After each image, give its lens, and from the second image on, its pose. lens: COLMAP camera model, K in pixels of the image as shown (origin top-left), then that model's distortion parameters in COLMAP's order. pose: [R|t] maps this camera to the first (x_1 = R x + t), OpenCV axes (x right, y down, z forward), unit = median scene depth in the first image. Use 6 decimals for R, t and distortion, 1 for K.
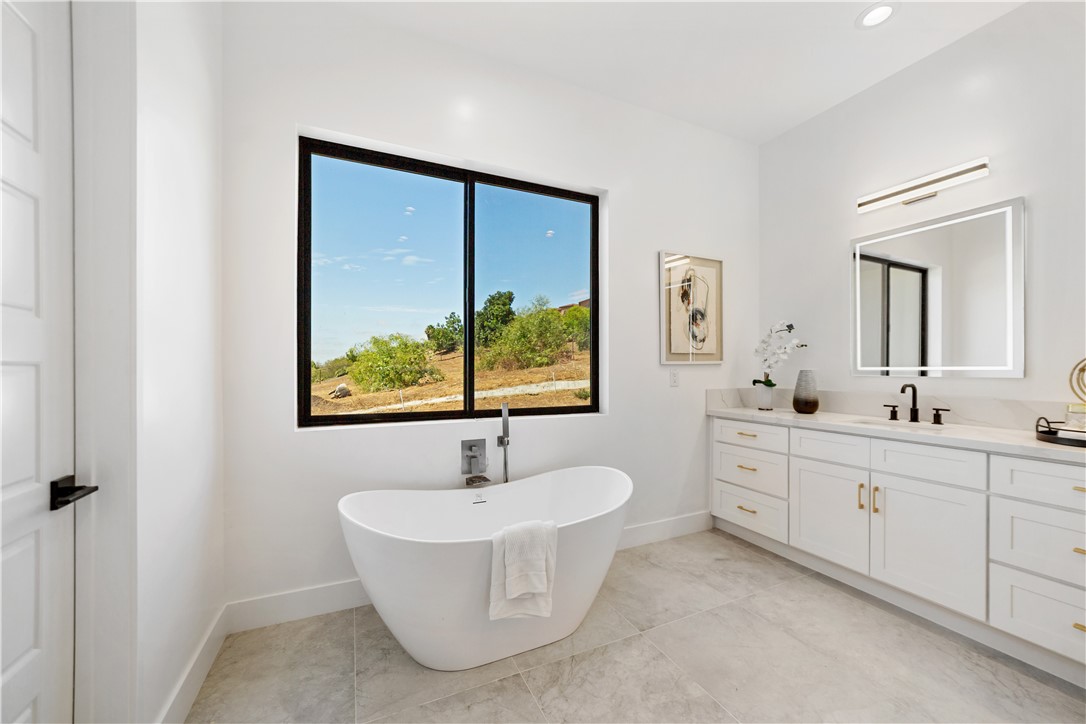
lens RADIAL K [[420.9, 0, 545.1], [0, 420.9, 368.8], [0, 0, 1]] dist [-0.016325, 0.000157]
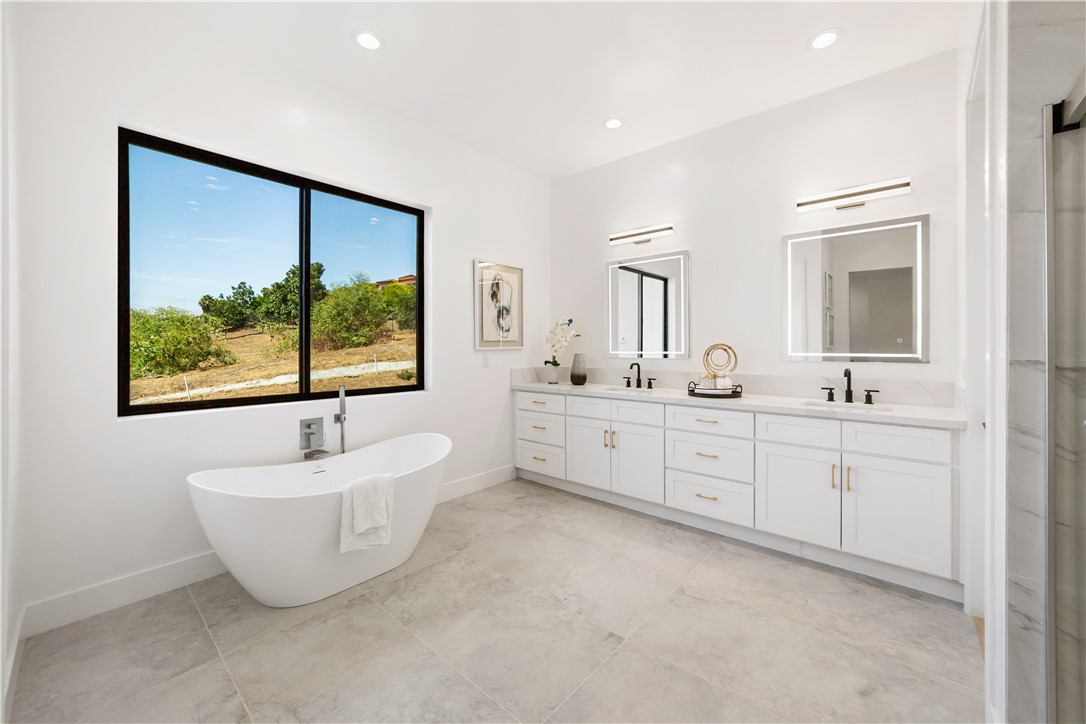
lens RADIAL K [[421.3, 0, 545.8], [0, 421.3, 349.0], [0, 0, 1]] dist [-0.000348, 0.000210]
pose [[0.914580, -0.002952, 0.404395, -0.042953], [0.001764, 0.999993, 0.003310, -0.018191], [-0.404402, -0.002314, 0.914578, -0.247891]]
